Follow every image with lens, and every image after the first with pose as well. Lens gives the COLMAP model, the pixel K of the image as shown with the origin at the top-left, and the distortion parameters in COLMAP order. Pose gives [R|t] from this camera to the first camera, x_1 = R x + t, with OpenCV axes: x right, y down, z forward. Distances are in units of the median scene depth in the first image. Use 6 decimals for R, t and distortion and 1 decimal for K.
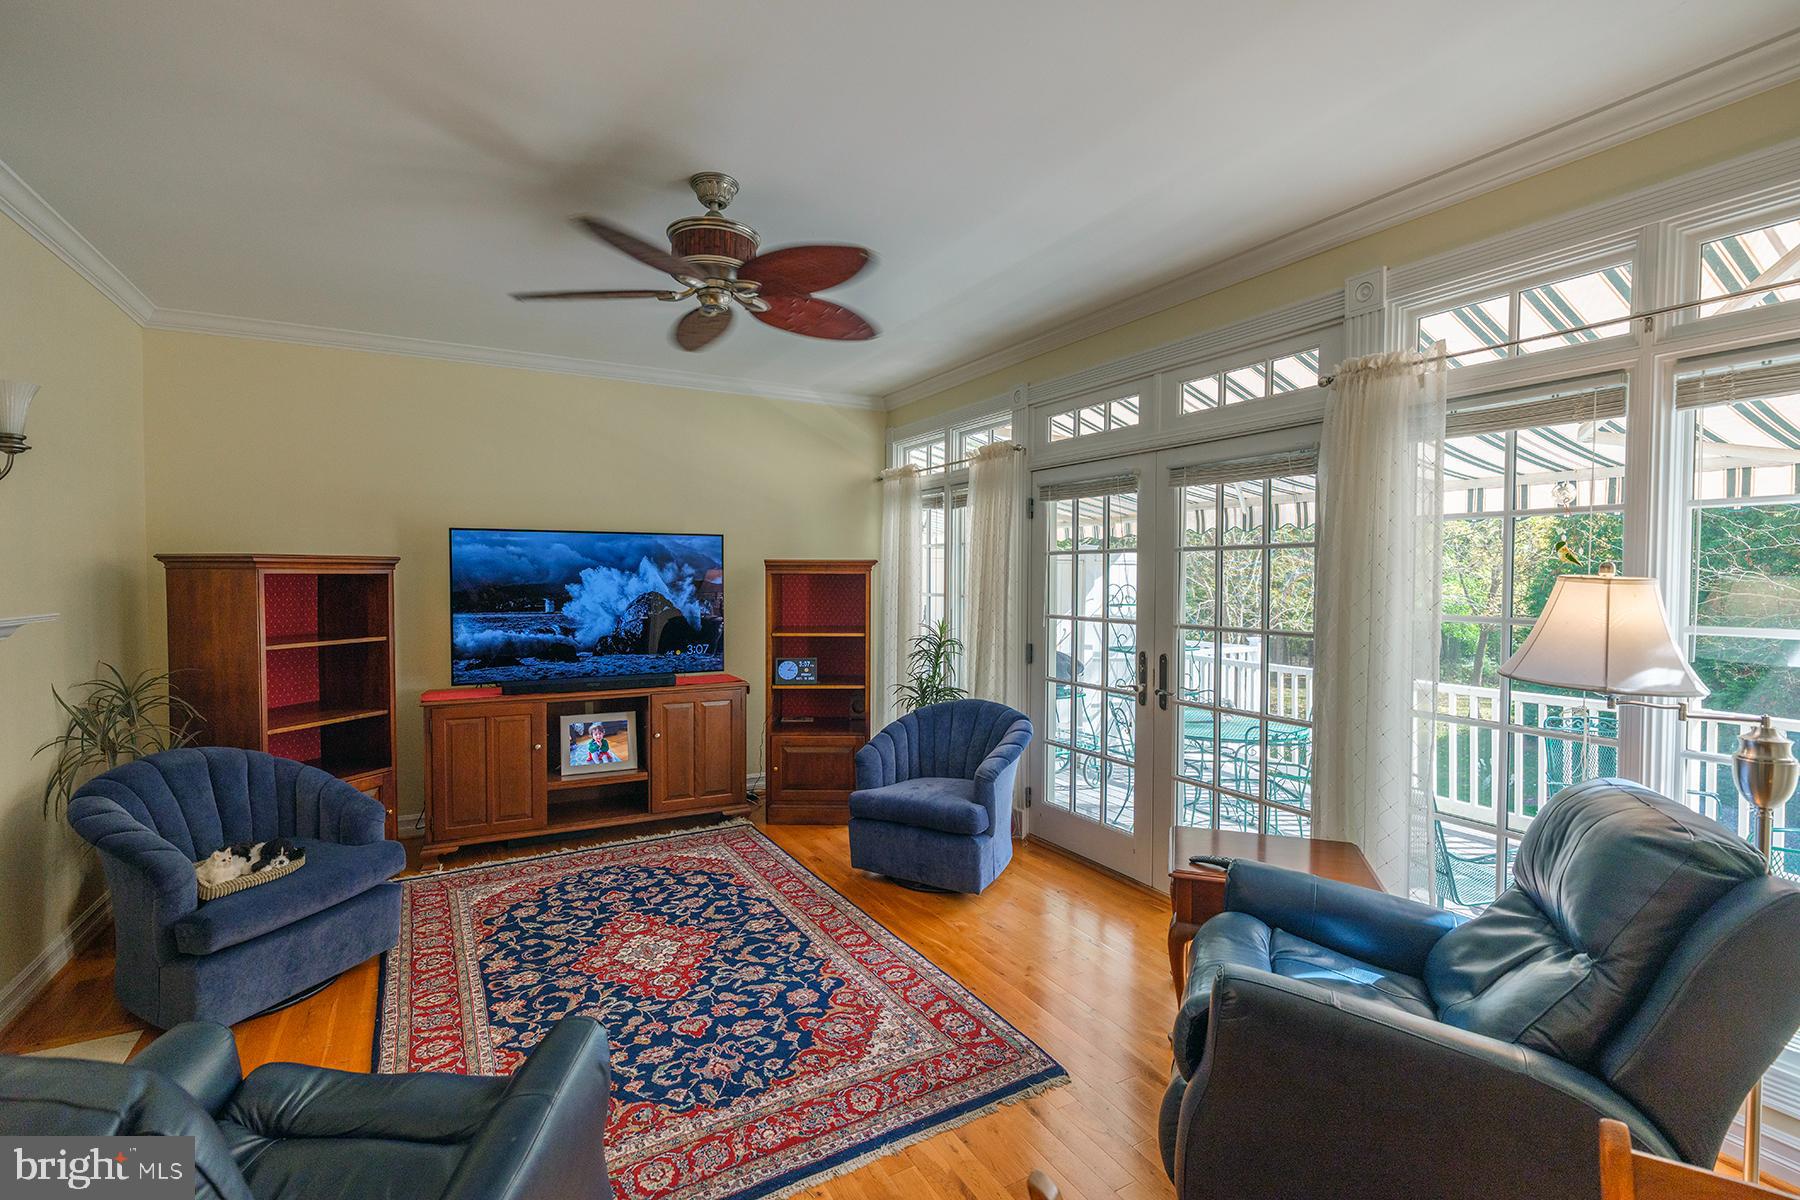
lens RADIAL K [[825.6, 0, 893.2], [0, 825.6, 583.6], [0, 0, 1]] dist [0.000055, 0.000612]
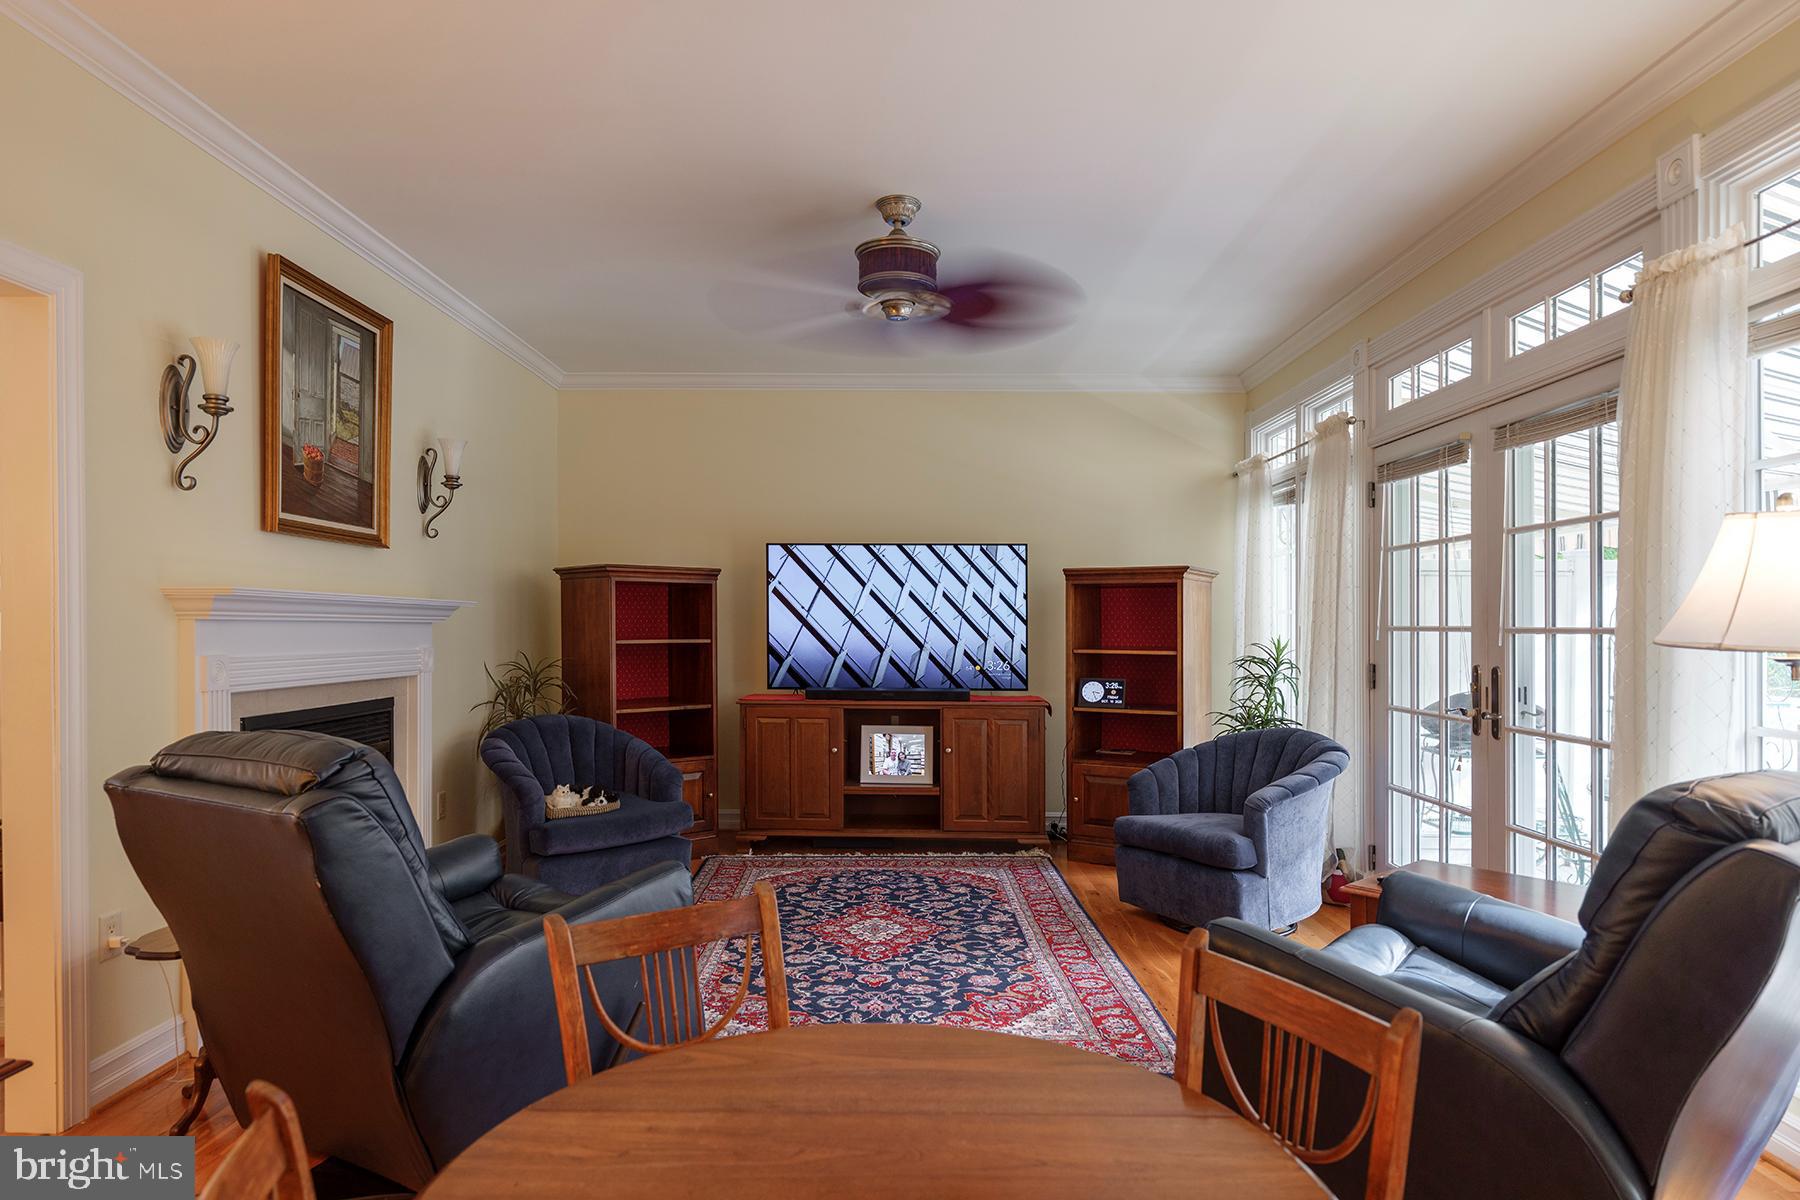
lens RADIAL K [[1053.3, 0, 892.8], [0, 1053.3, 614.1], [0, 0, 1]] dist [0.001389, -0.008326]
pose [[0.873666, -0.004665, -0.486503, 0.318218], [-0.005514, 0.999795, -0.019488, 0.058652], [0.486494, 0.019709, 0.873462, -0.143768]]
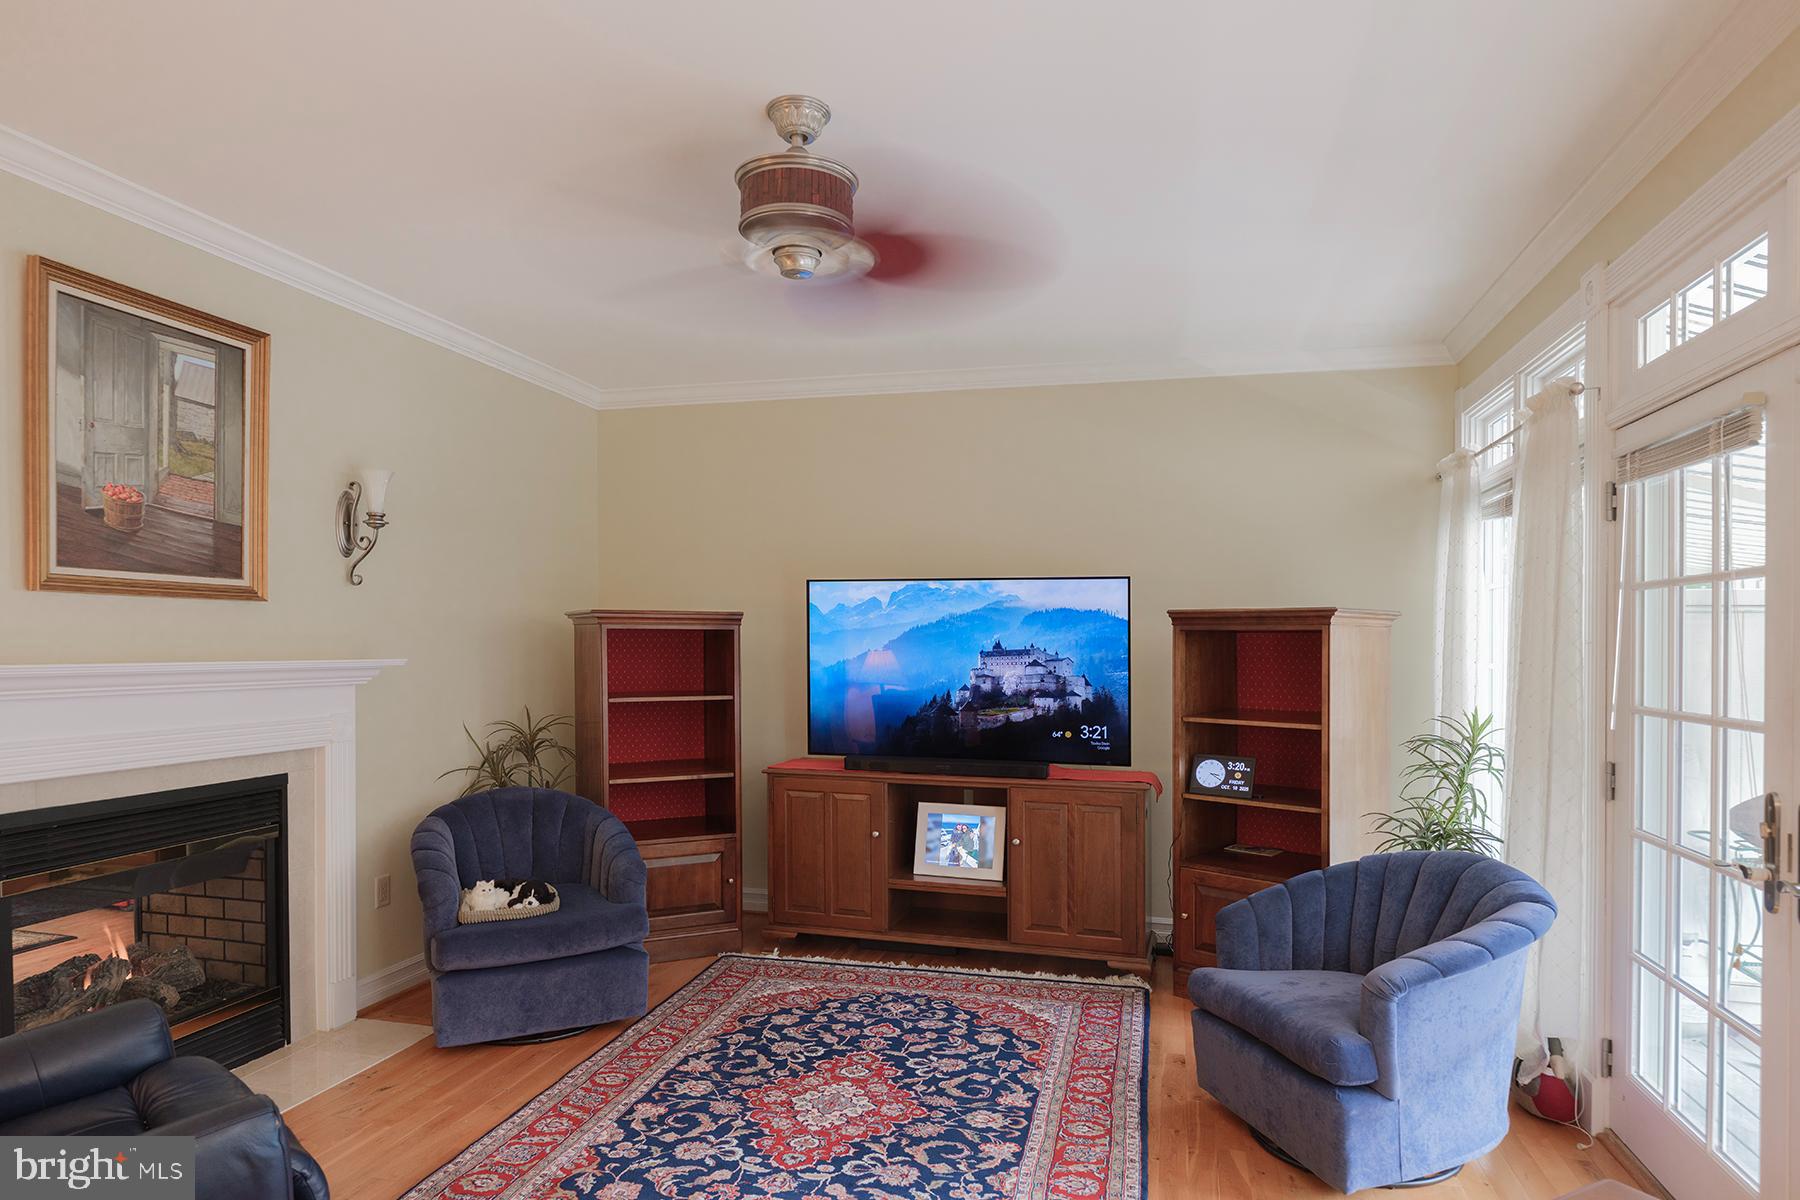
lens RADIAL K [[1053.3, 0, 882.2], [0, 1053.3, 639.9], [0, 0, 1]] dist [0.001389, -0.008326]
pose [[0.720093, 0.002047, -0.693875, 0.366192], [-0.011780, 0.999888, -0.009274, 0.009466], [0.693778, 0.014852, 0.720036, 0.254941]]
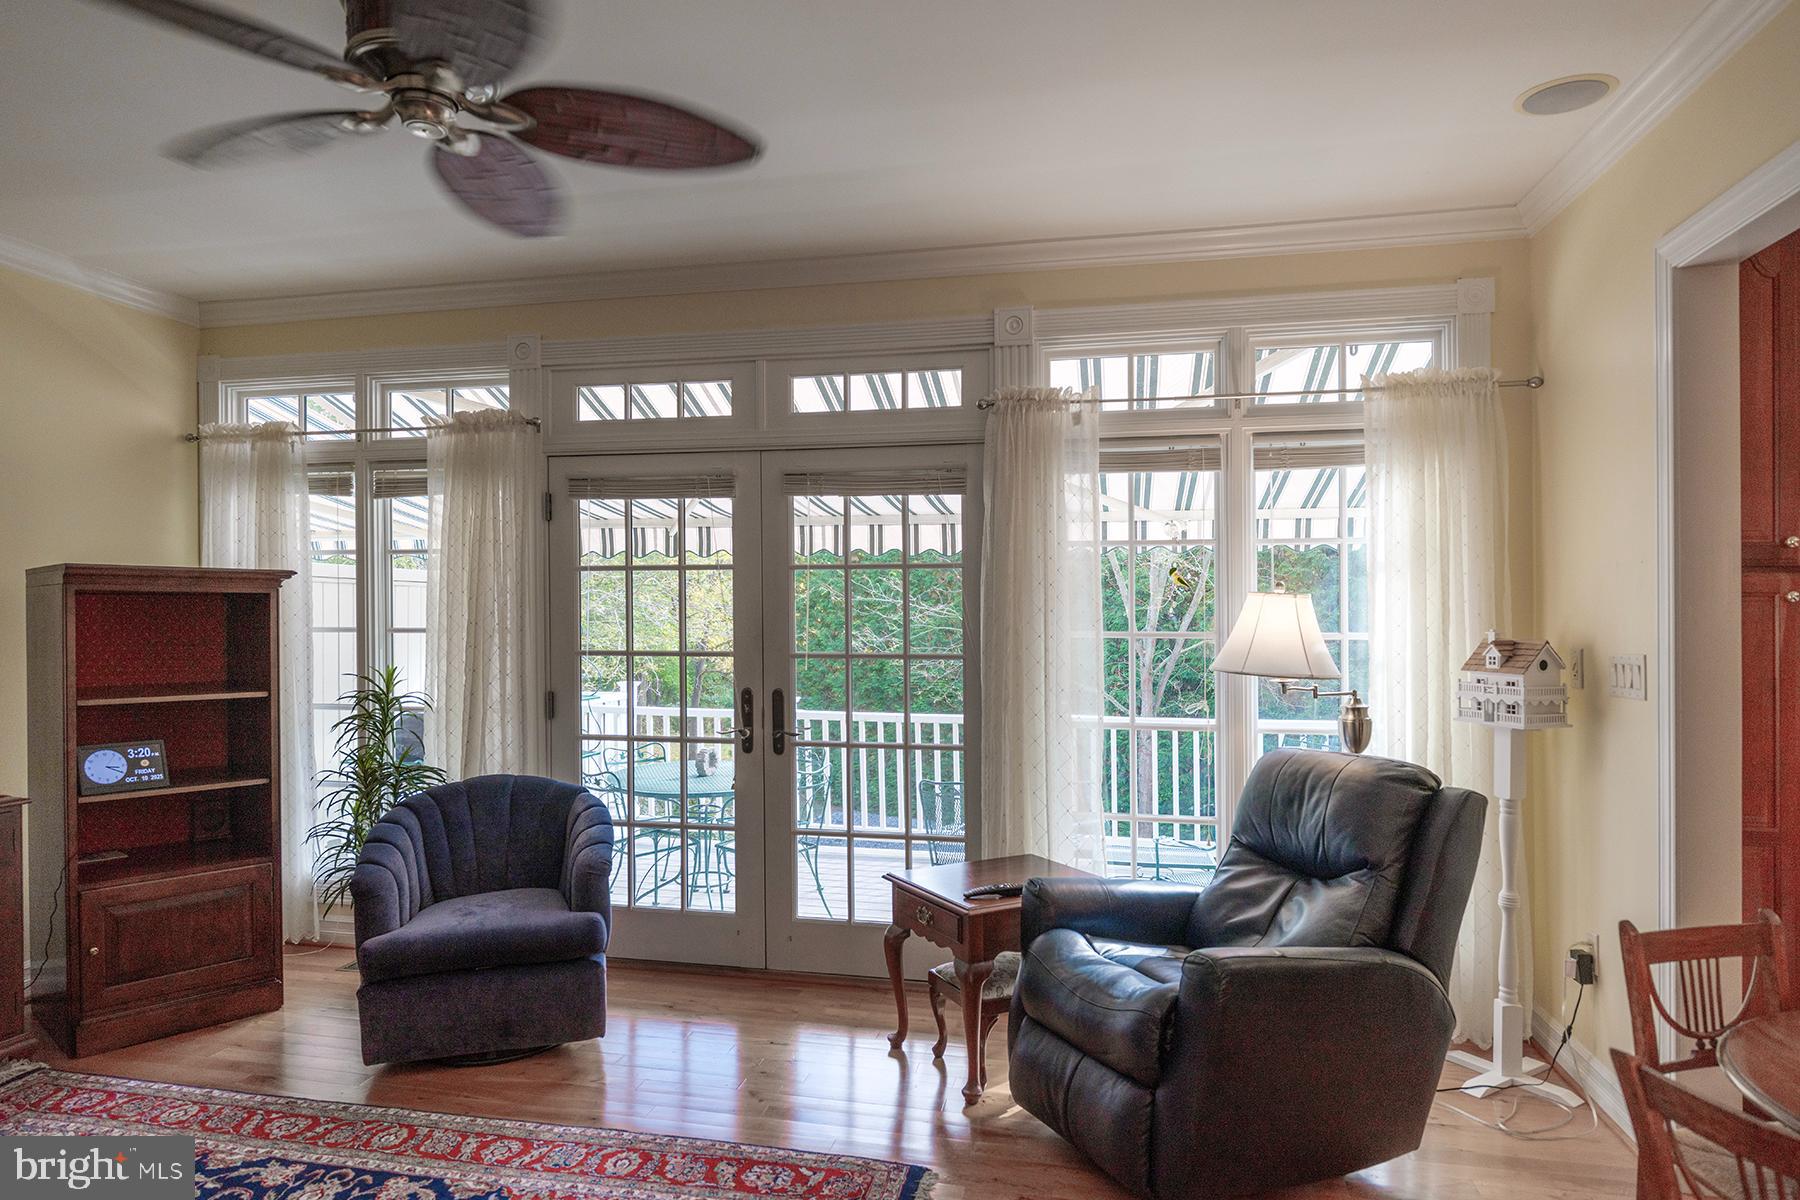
lens RADIAL K [[1053.3, 0, 900.9], [0, 1053.3, 606.2], [0, 0, 1]] dist [0.001389, -0.008326]
pose [[0.653064, 0.011773, 0.757211, -0.413109], [0.007265, 0.999736, -0.021809, 0.023881], [-0.757268, 0.019743, 0.652806, 0.194070]]
